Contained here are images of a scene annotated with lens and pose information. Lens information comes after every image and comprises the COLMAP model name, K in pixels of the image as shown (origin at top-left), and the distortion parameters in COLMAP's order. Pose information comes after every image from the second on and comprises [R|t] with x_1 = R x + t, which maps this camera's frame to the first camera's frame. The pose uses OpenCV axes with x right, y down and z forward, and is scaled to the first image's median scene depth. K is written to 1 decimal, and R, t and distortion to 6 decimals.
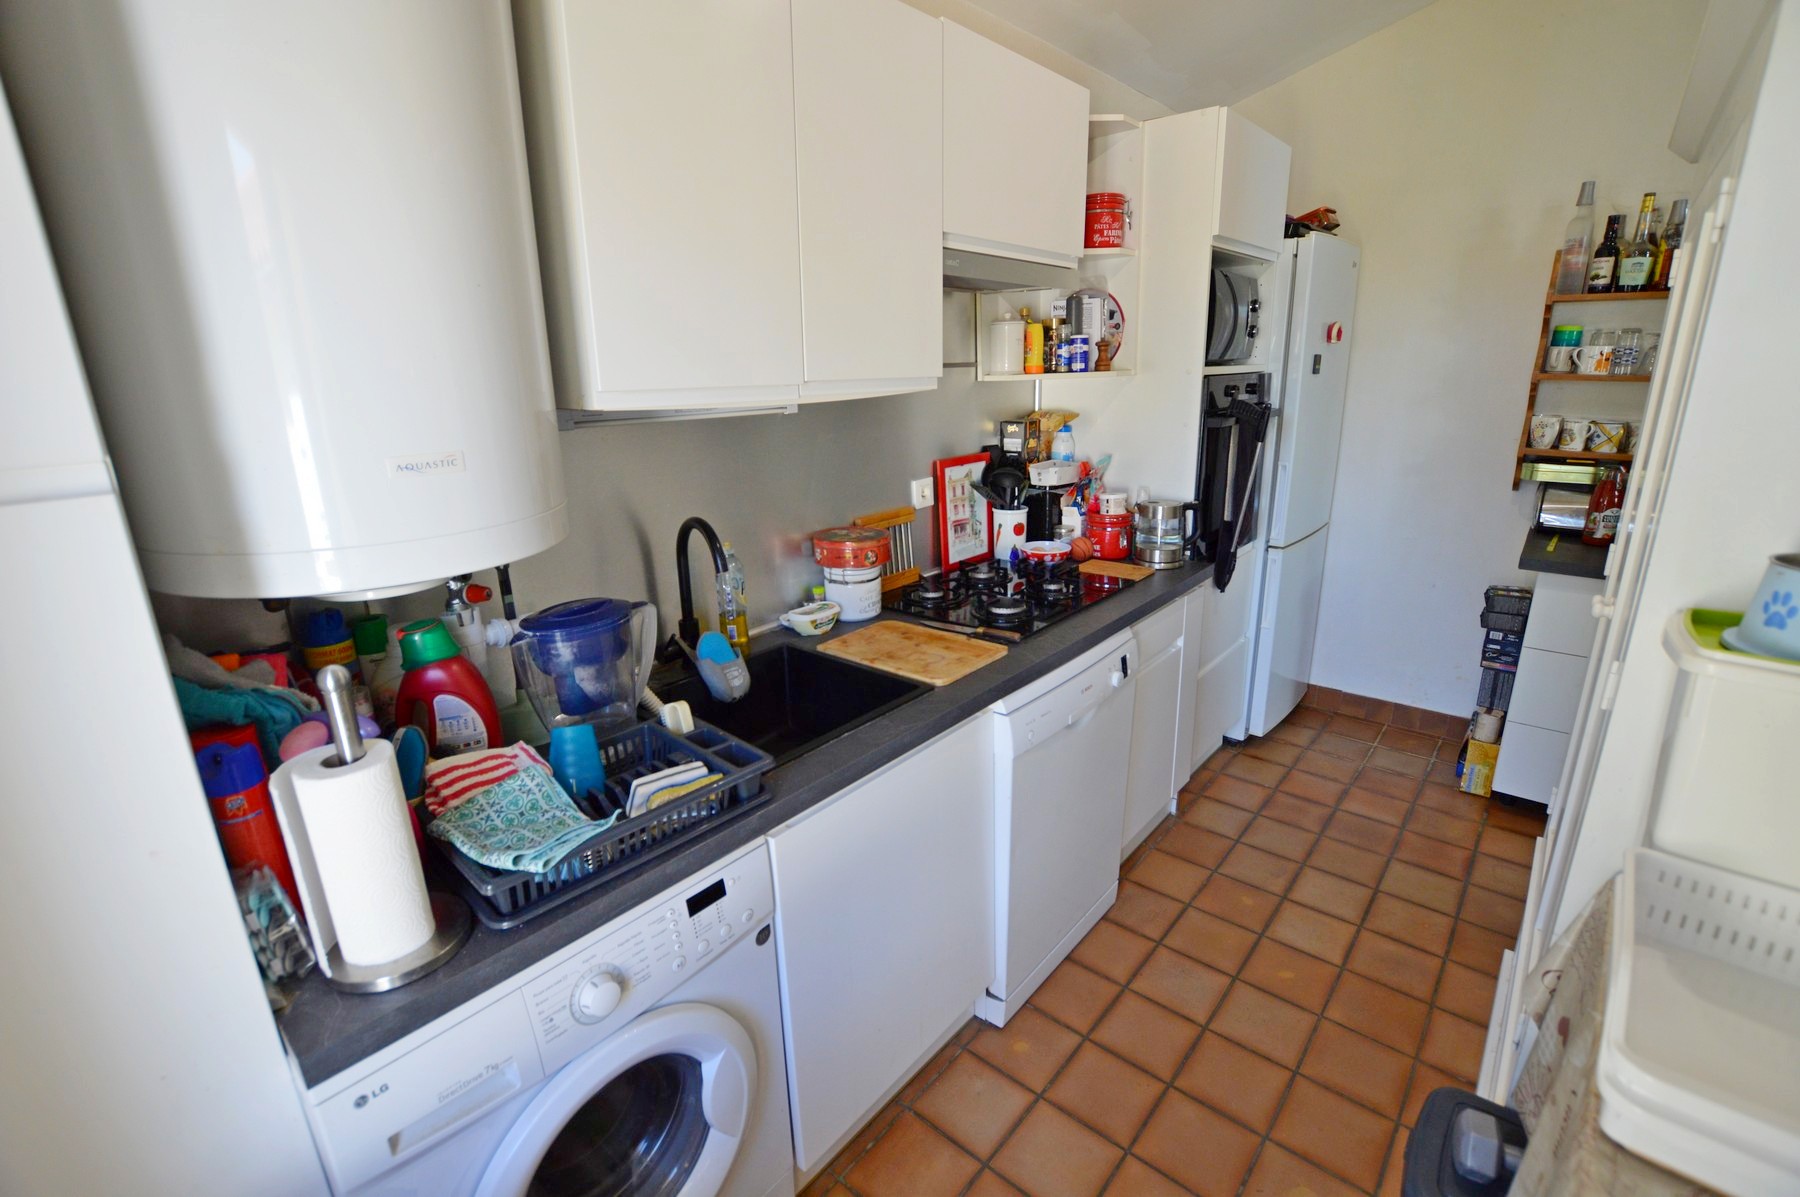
lens RADIAL K [[813.9, 0, 898.2], [0, 813.9, 595.1], [0, 0, 1]] dist [-0.001077, -0.000071]
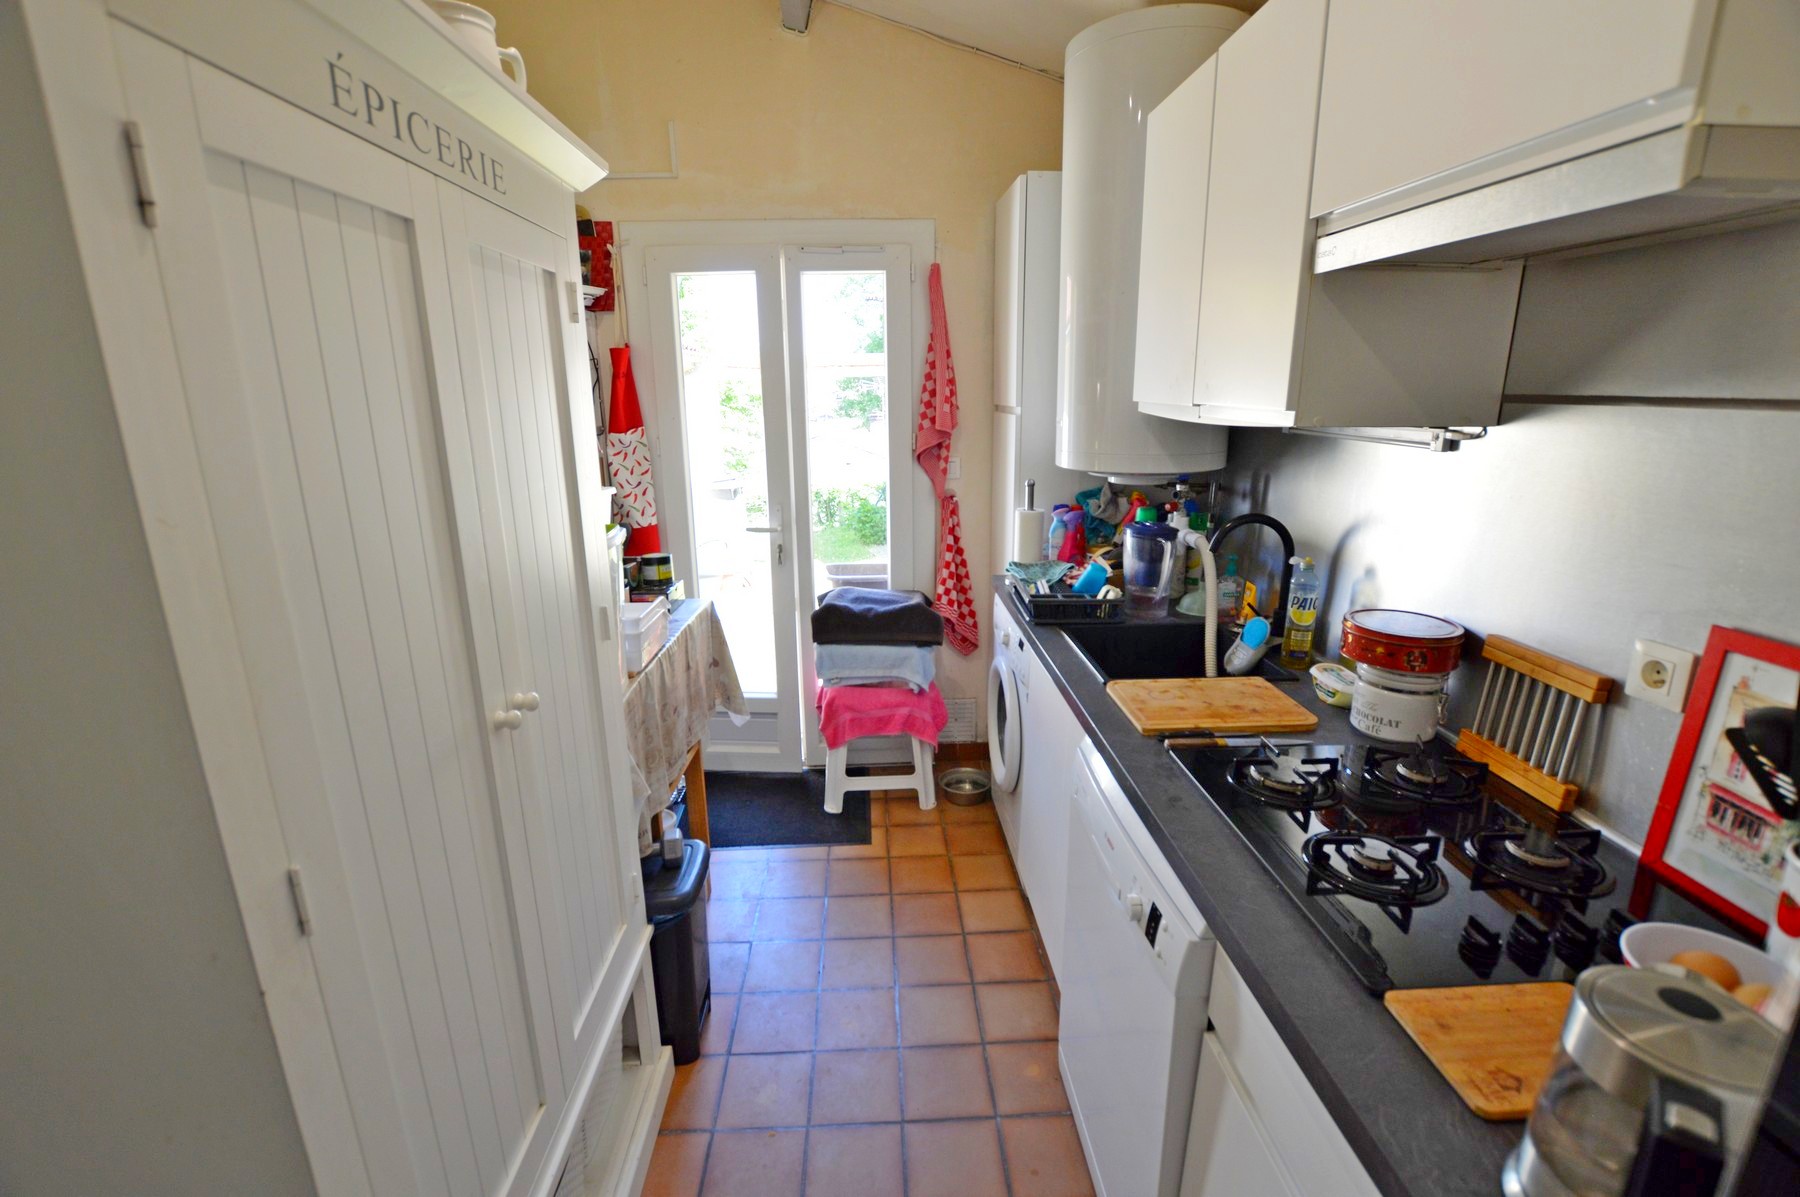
lens RADIAL K [[813.9, 0, 901.0], [0, 813.9, 606.1], [0, 0, 1]] dist [-0.001077, -0.000071]
pose [[-0.727419, 0.203330, -0.655377, 0.811844], [-0.176152, 0.867752, 0.464734, -0.376789], [0.663198, 0.453502, -0.595402, 1.235426]]
